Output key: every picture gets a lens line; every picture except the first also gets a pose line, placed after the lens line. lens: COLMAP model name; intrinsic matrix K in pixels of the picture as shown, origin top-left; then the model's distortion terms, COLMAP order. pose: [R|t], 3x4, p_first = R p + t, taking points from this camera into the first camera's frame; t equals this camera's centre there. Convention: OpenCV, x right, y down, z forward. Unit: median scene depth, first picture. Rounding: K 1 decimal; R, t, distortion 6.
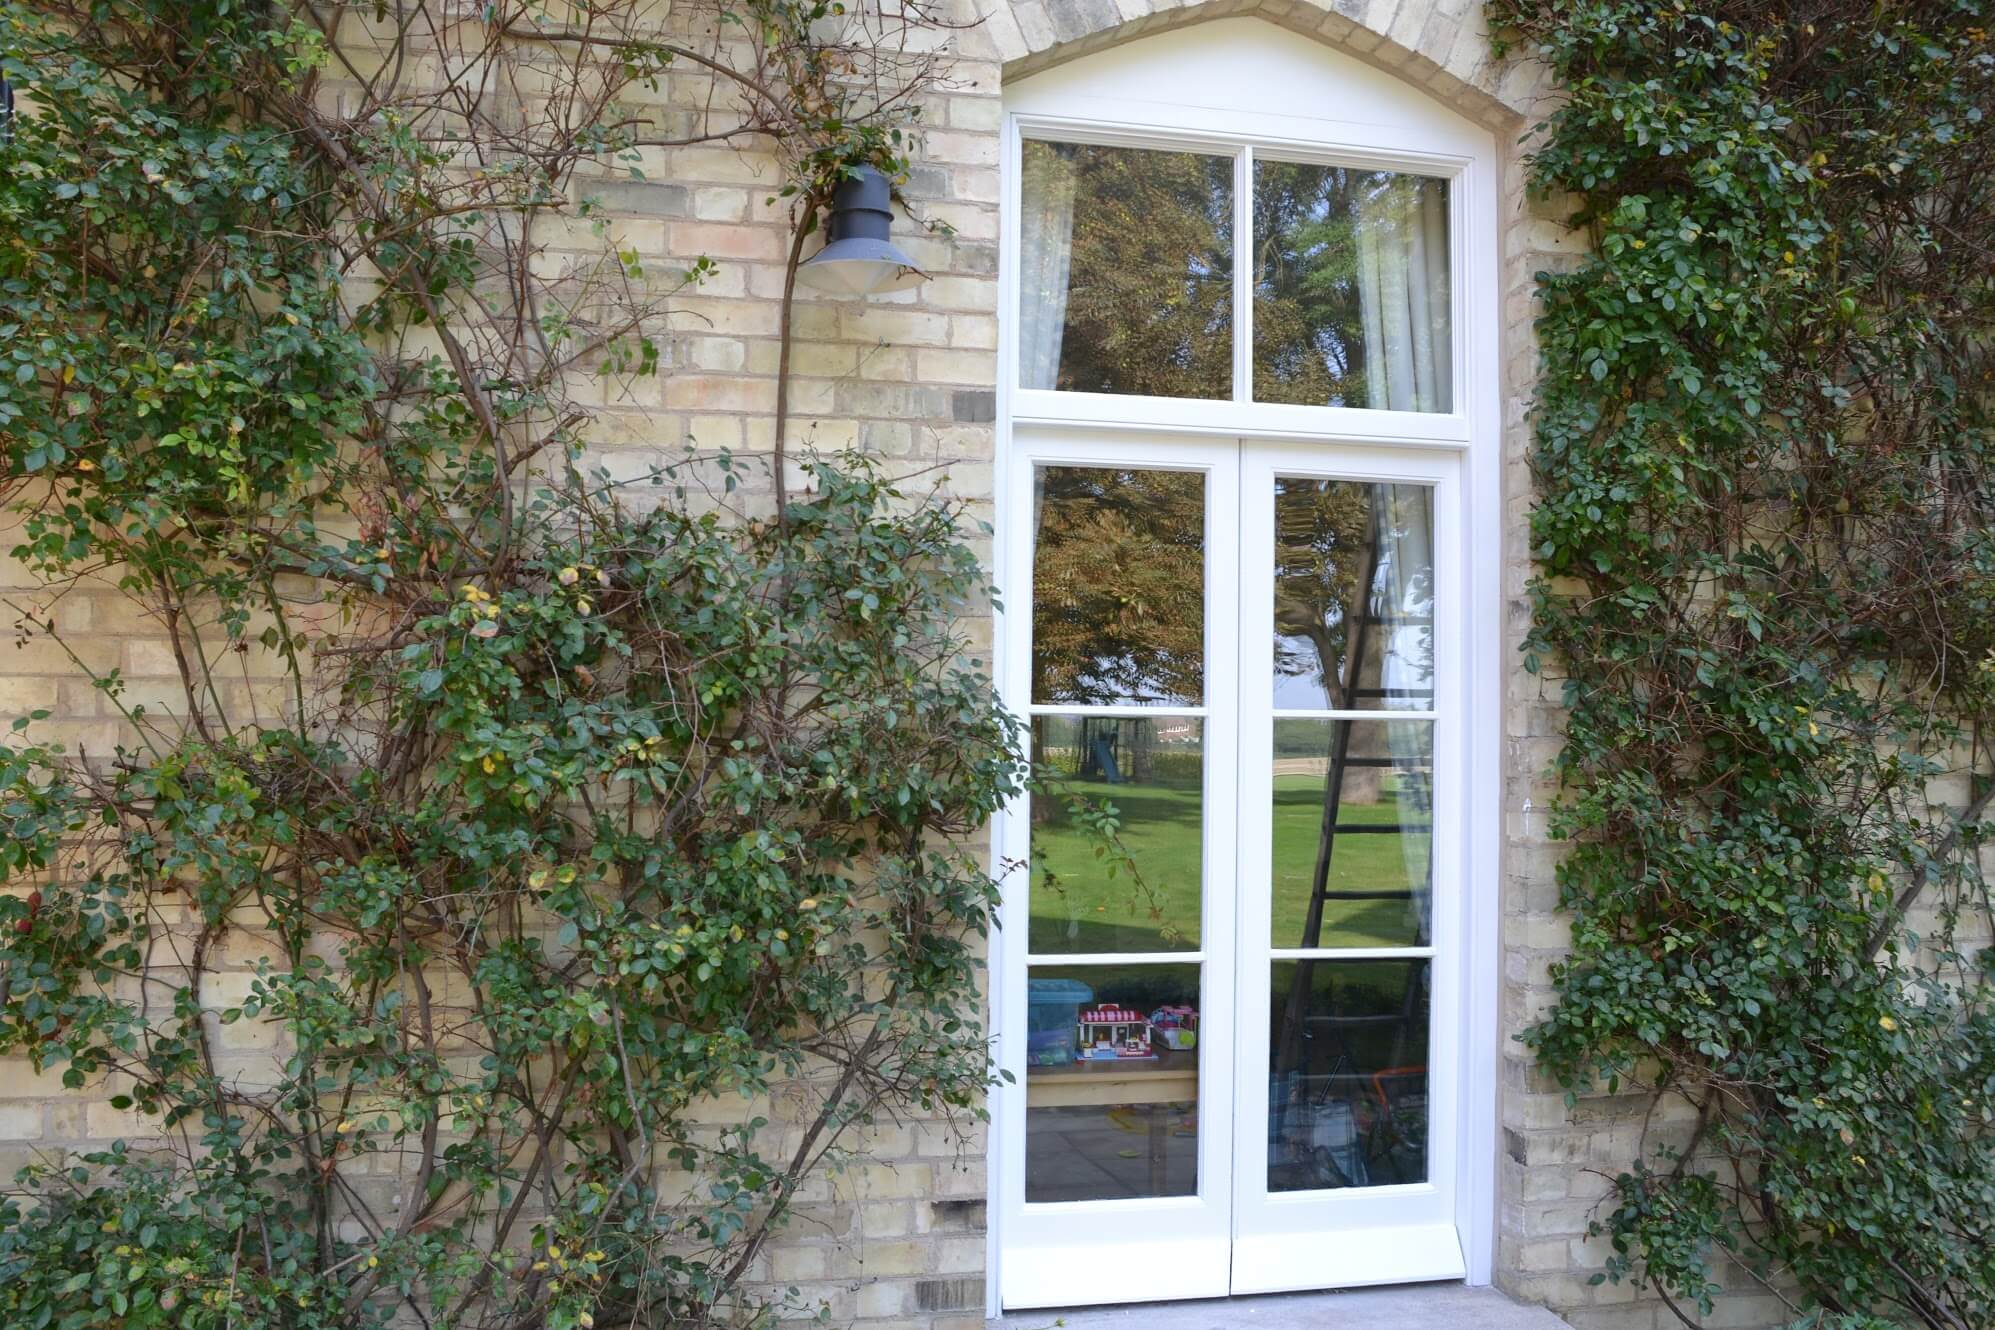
lens RADIAL K [[1852.4, 0, 994.3], [0, 1852.4, 669.5], [0, 0, 1]] dist [-0.068183, 0.006923]
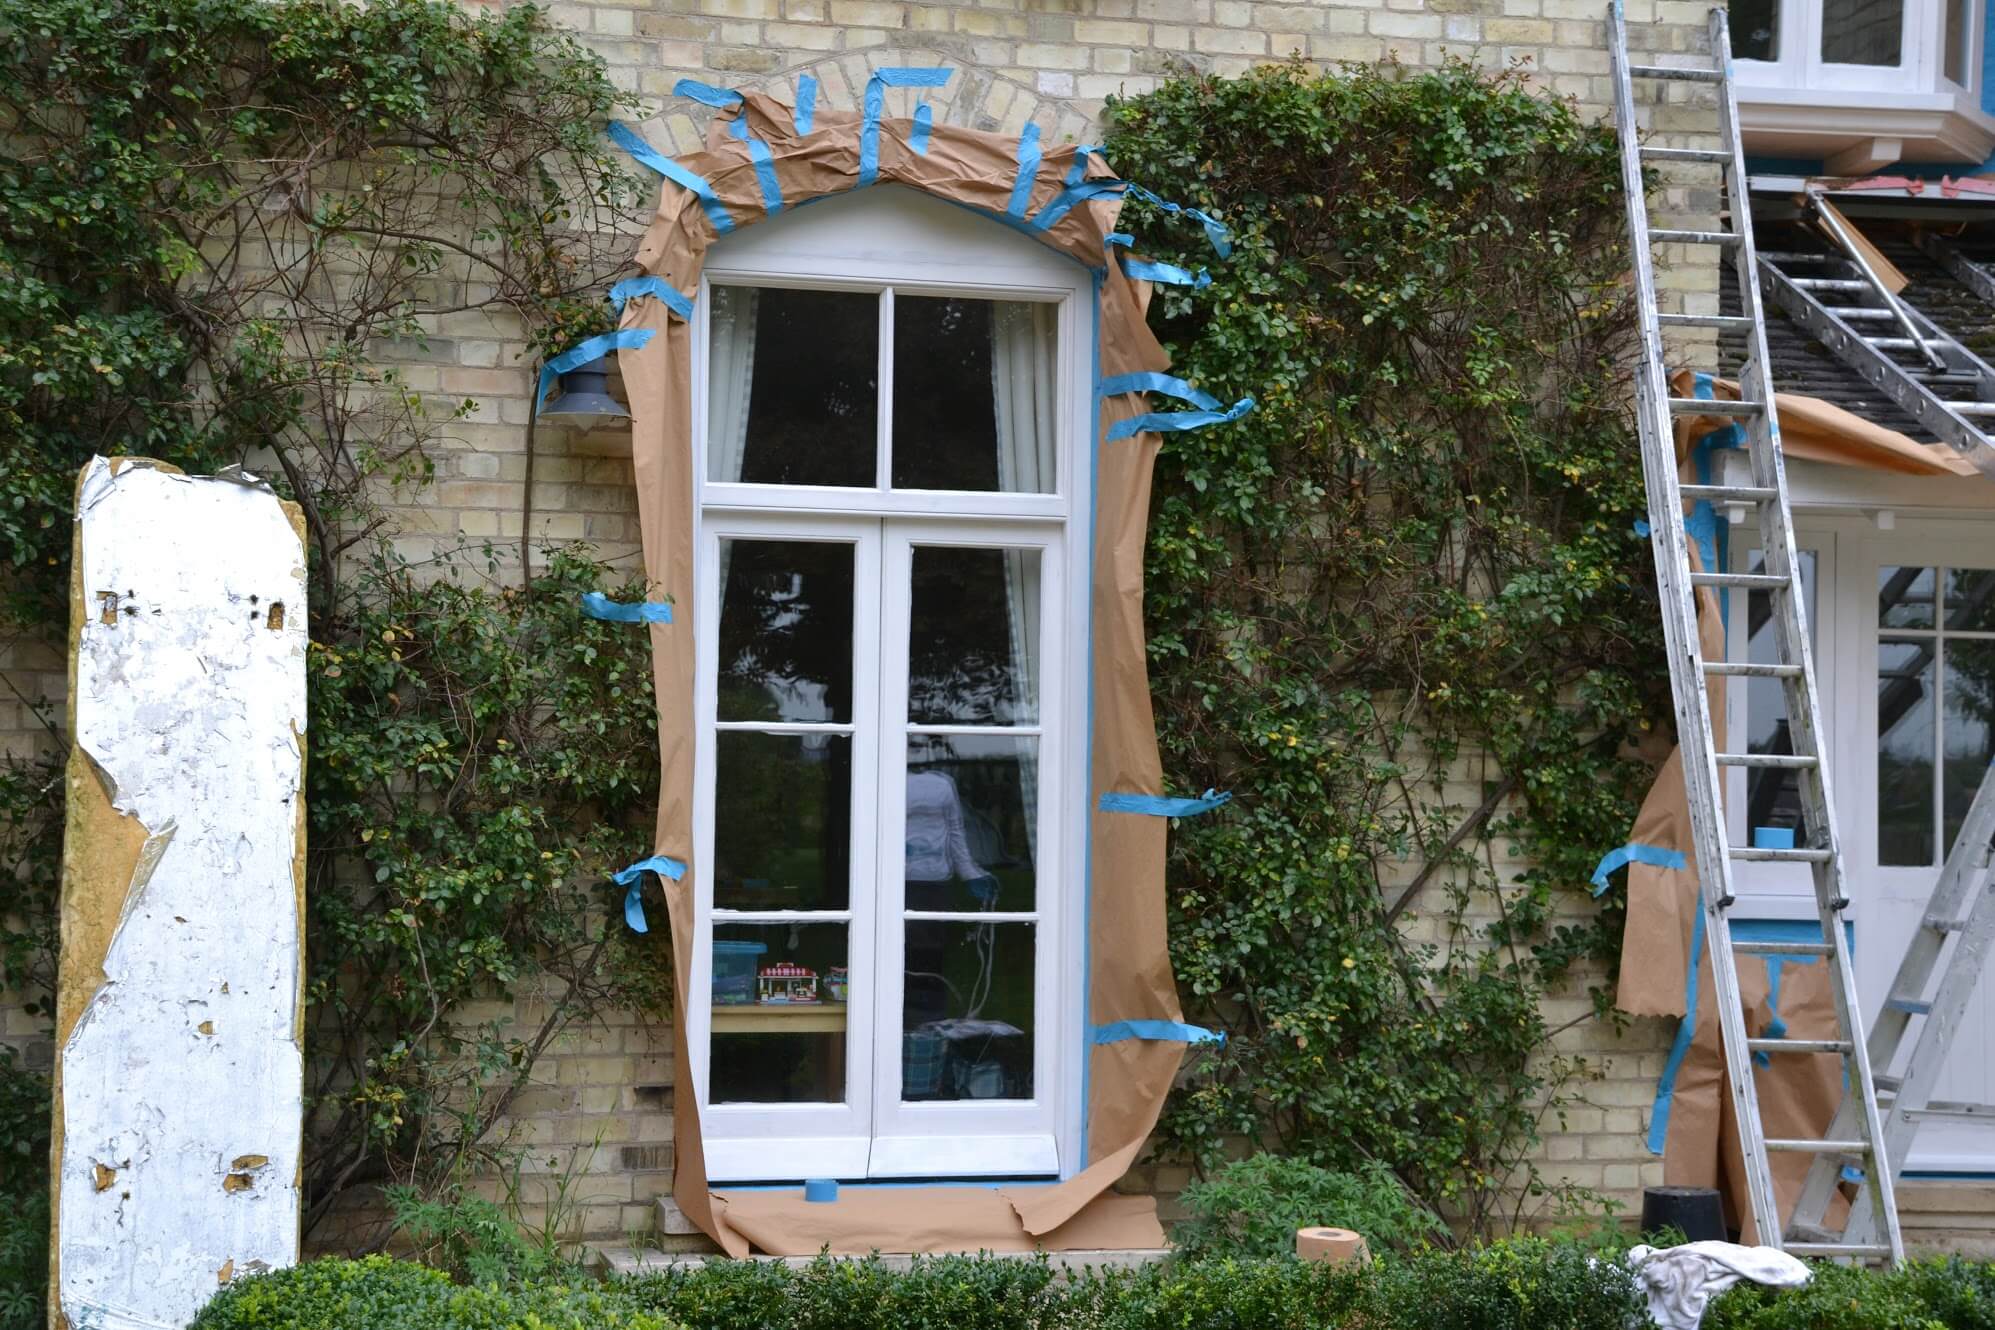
lens RADIAL K [[3831.2, 0, 998.1], [0, 3831.2, 677.9], [0, 0, 1]] dist [0.557444, 0.000000]
pose [[0.999539, 0.003270, 0.030187, 0.150806], [-0.003403, 0.999985, 0.004373, -0.027679], [-0.030172, -0.004474, 0.999535, -1.911037]]
